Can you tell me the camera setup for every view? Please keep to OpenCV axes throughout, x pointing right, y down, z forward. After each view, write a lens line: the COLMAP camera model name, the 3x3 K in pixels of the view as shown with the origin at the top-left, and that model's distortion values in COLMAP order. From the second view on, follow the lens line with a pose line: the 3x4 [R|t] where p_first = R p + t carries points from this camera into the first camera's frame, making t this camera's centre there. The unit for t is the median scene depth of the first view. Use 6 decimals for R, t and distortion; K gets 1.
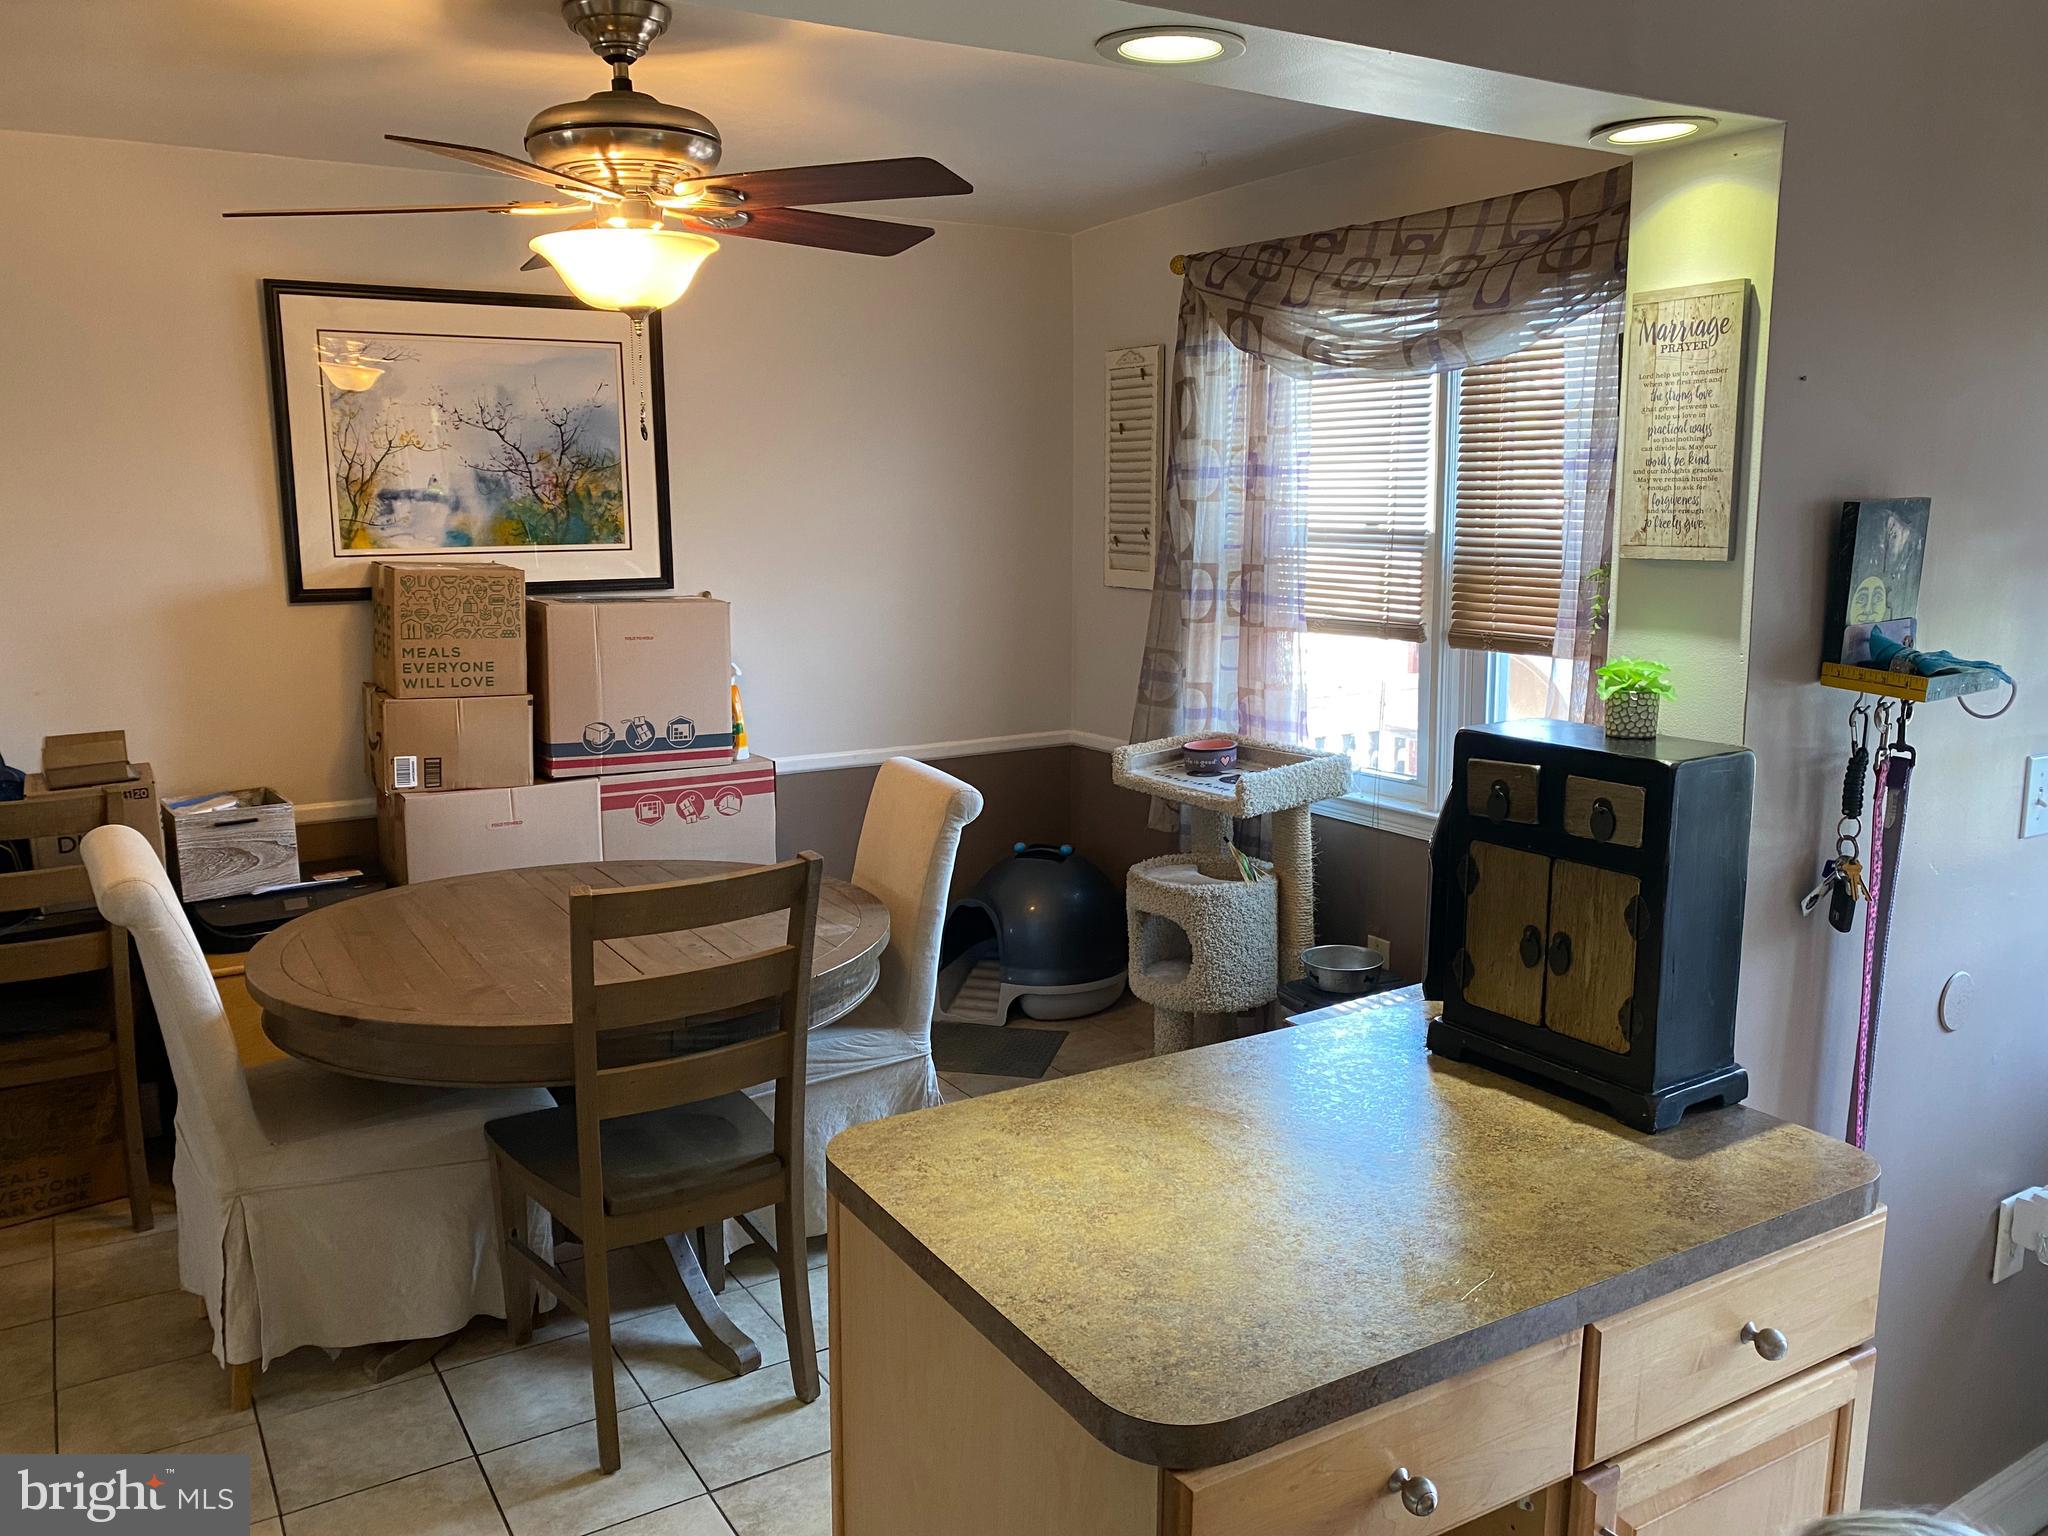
lens RADIAL K [[1602.5, 0, 1024.0], [0, 1602.5, 768.0], [0, 0, 1]] dist [0.012445, 0.002787]
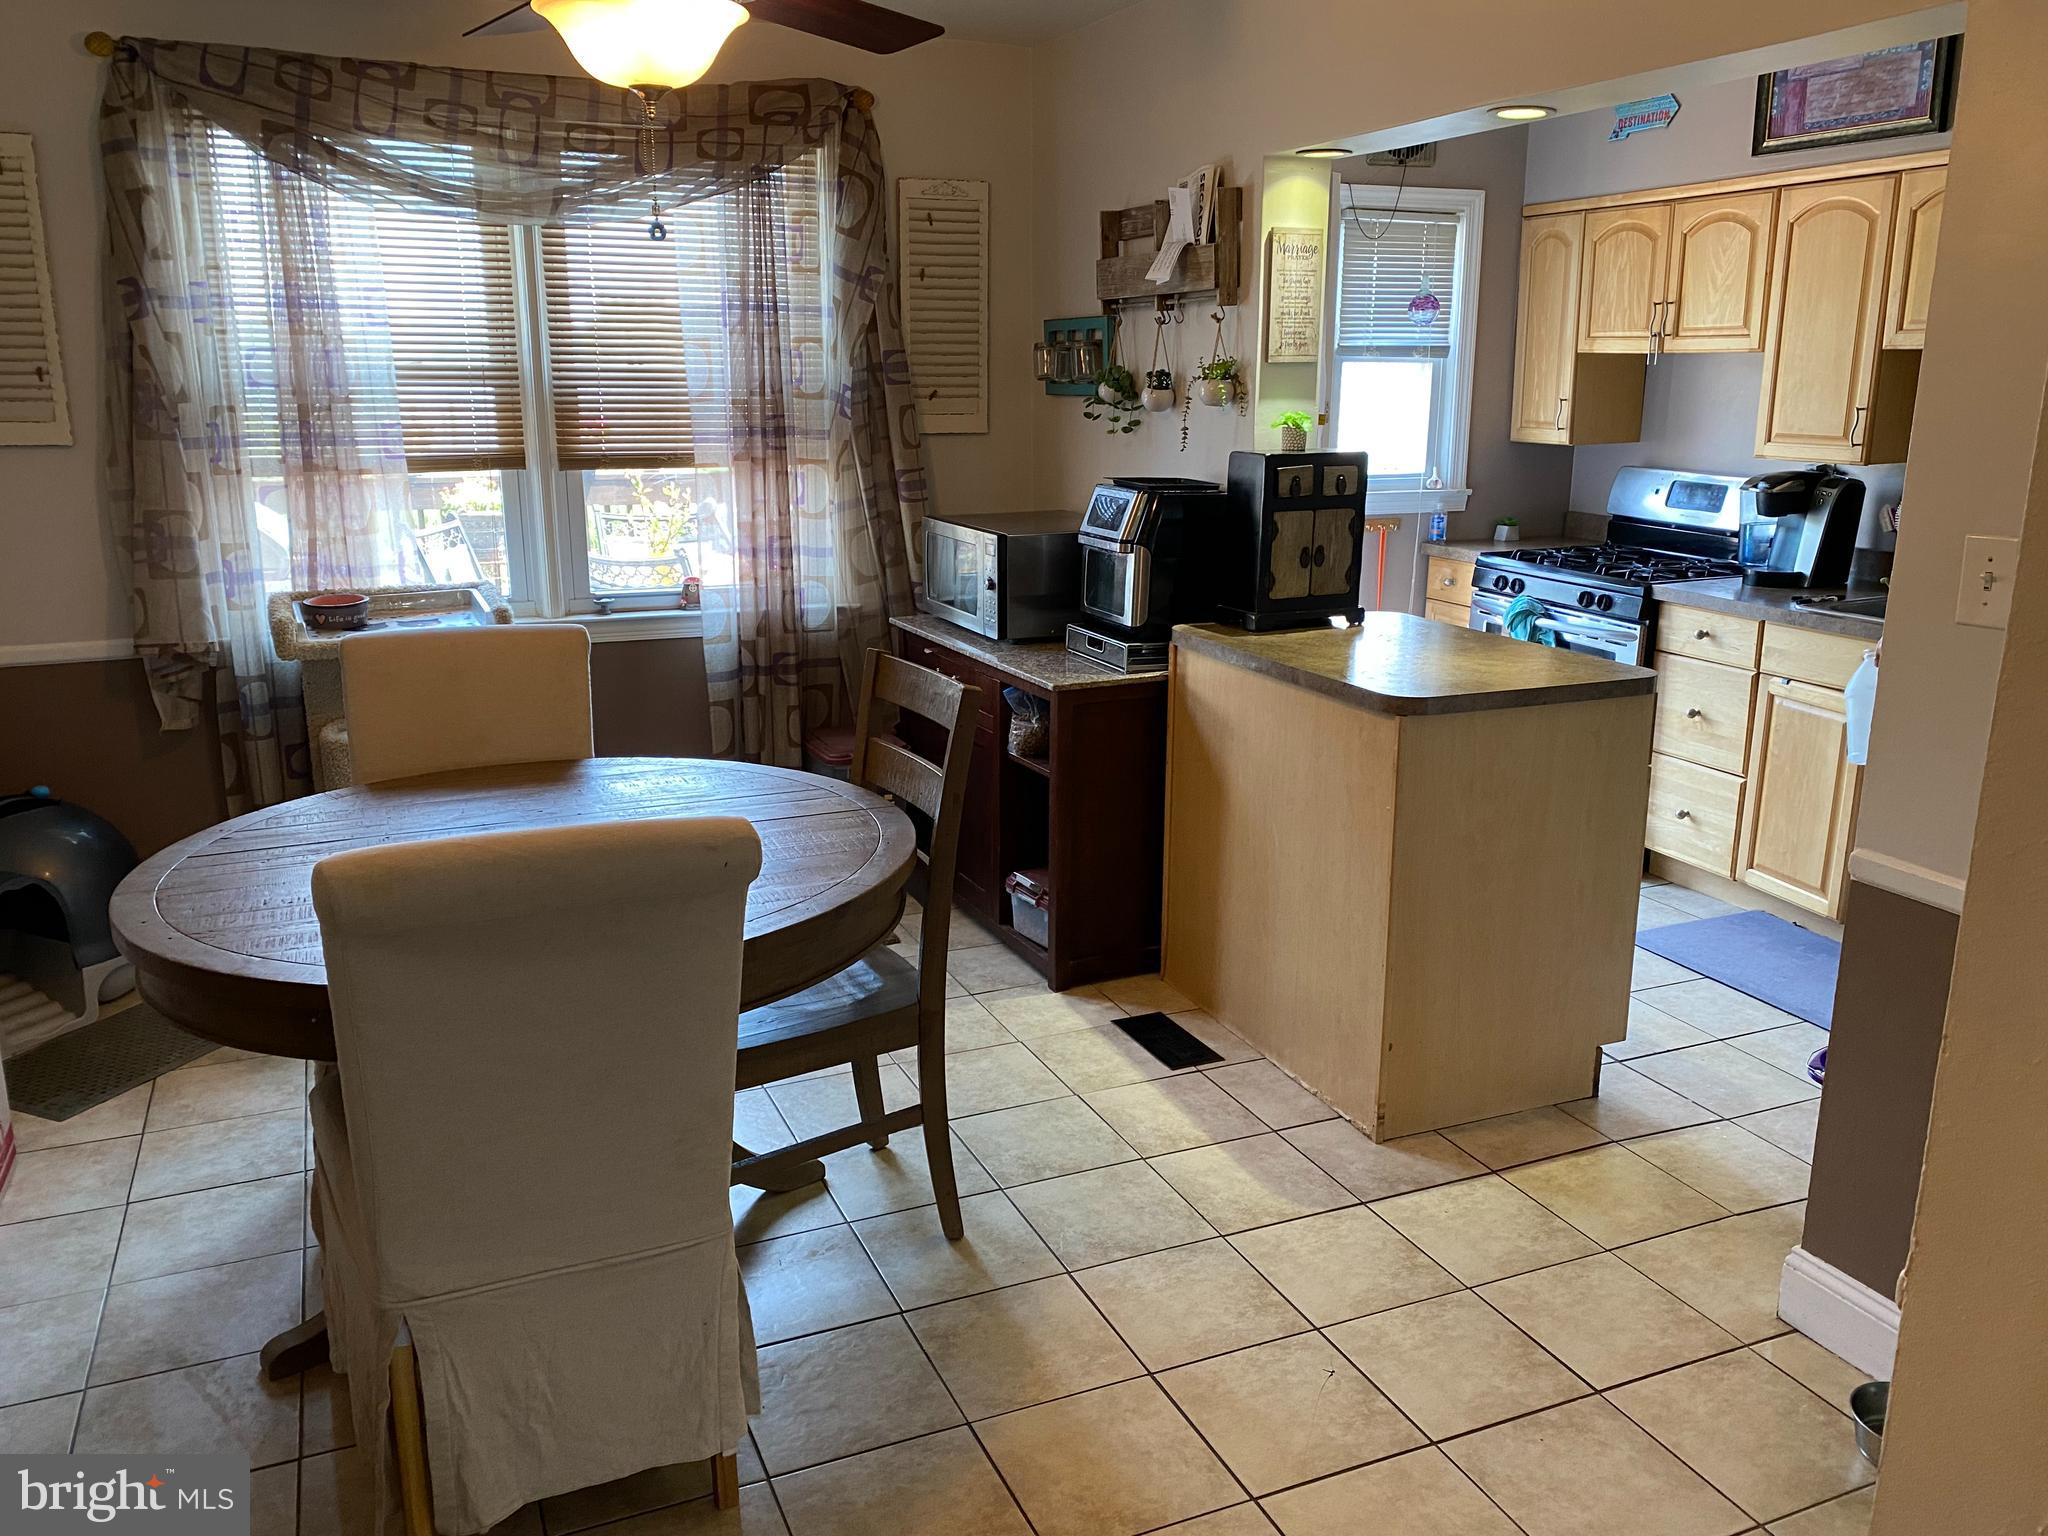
lens RADIAL K [[1602.5, 0, 1024.0], [0, 1602.5, 768.0], [0, 0, 1]] dist [0.012445, 0.002787]
pose [[0.136345, -0.230251, 0.963532, -0.869115], [0.163904, 0.964454, 0.207278, -0.054620], [-0.977008, 0.129665, 0.169237, 0.521544]]
